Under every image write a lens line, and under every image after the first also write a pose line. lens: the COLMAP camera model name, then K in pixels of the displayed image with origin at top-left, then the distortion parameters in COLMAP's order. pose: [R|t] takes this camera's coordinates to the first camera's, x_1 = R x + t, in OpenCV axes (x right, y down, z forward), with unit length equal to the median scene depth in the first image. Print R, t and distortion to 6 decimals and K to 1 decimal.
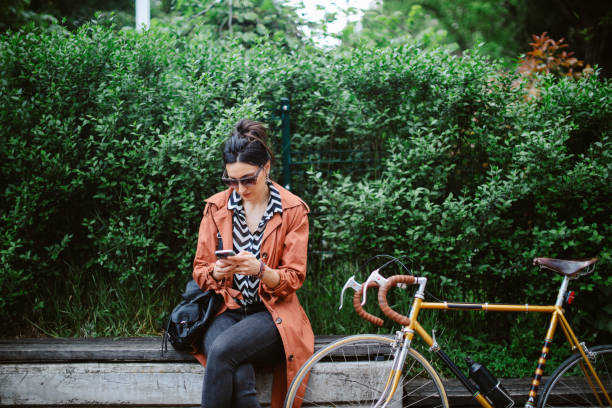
lens RADIAL K [[975.5, 0, 306.3], [0, 975.5, 201.9], [0, 0, 1]] dist [-0.167643, 0.000000]
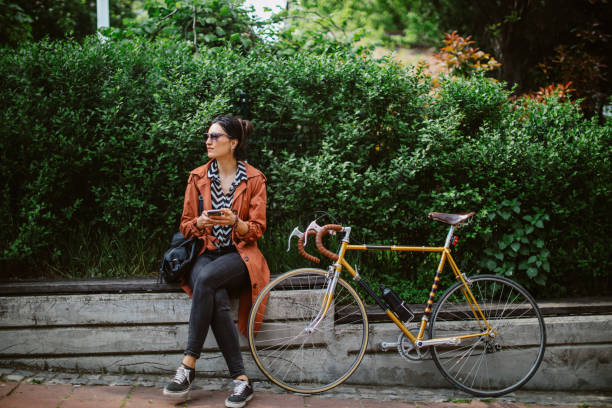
lens RADIAL K [[975.5, 0, 306.0], [0, 975.5, 204.7], [0, 0, 1]] dist [-0.167643, 0.000000]
pose [[0.998107, -0.006292, 0.061180, -0.021211], [0.004404, 0.999512, 0.030938, 0.002571], [-0.061345, -0.030610, 0.997647, -0.329280]]
